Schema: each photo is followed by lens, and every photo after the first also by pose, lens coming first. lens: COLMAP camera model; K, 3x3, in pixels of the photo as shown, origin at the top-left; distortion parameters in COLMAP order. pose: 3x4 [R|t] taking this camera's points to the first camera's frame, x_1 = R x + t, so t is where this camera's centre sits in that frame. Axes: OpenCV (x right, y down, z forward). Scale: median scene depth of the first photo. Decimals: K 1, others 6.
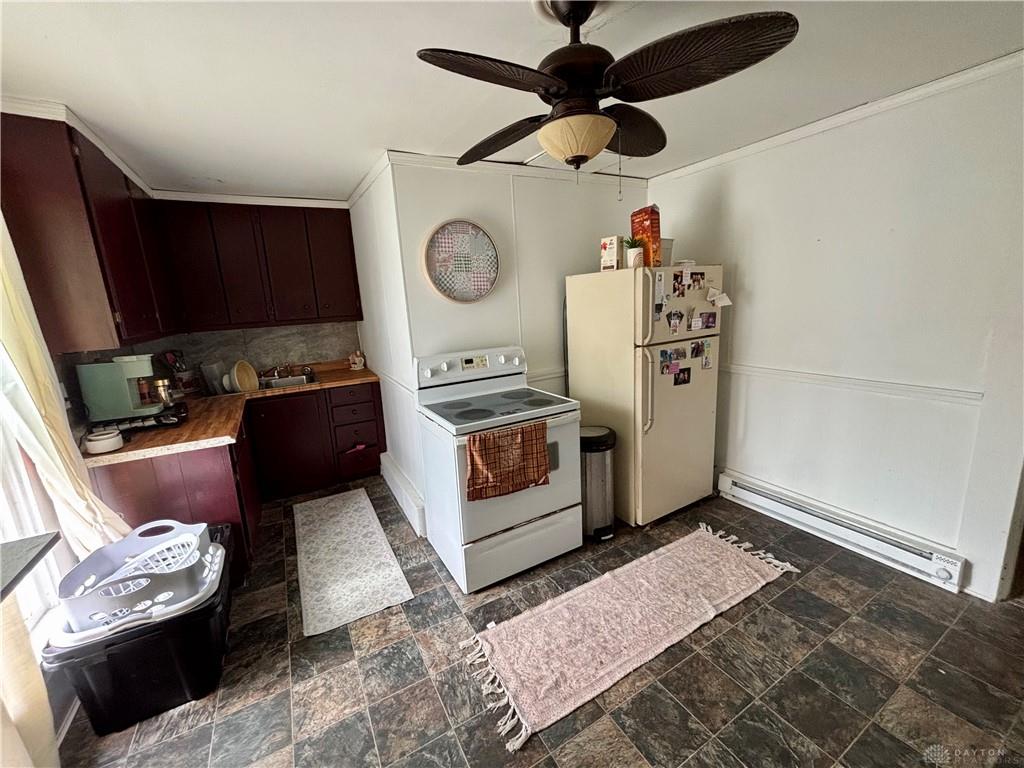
lens RADIAL K [[414.4, 0, 513.9], [0, 414.4, 383.3], [0, 0, 1]] dist [0.000213, 0.000028]
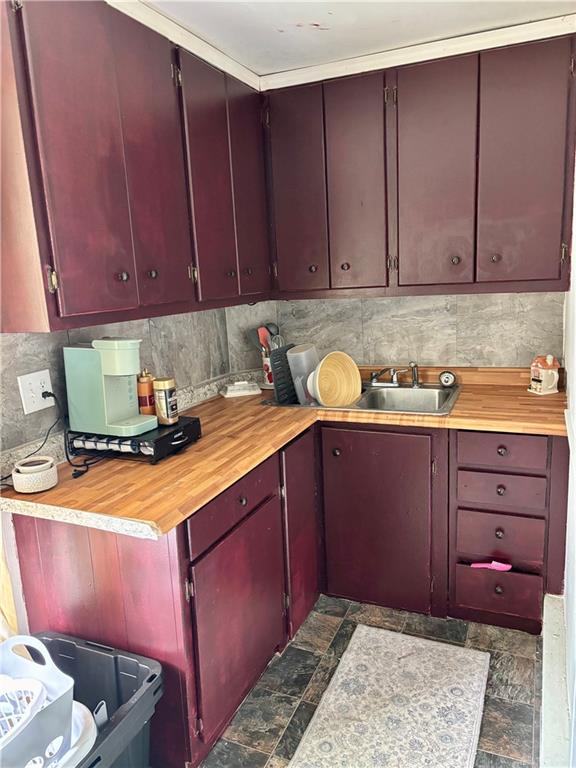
lens RADIAL K [[585.4, 0, 286.7], [0, 585.4, 385.2], [0, 0, 1]] dist [0.029332, -0.009409]
pose [[0.602080, 0.174170, -0.779207, -0.038331], [-0.145996, 0.983479, 0.107020, -0.082536], [0.784974, 0.049327, 0.617562, 0.411228]]
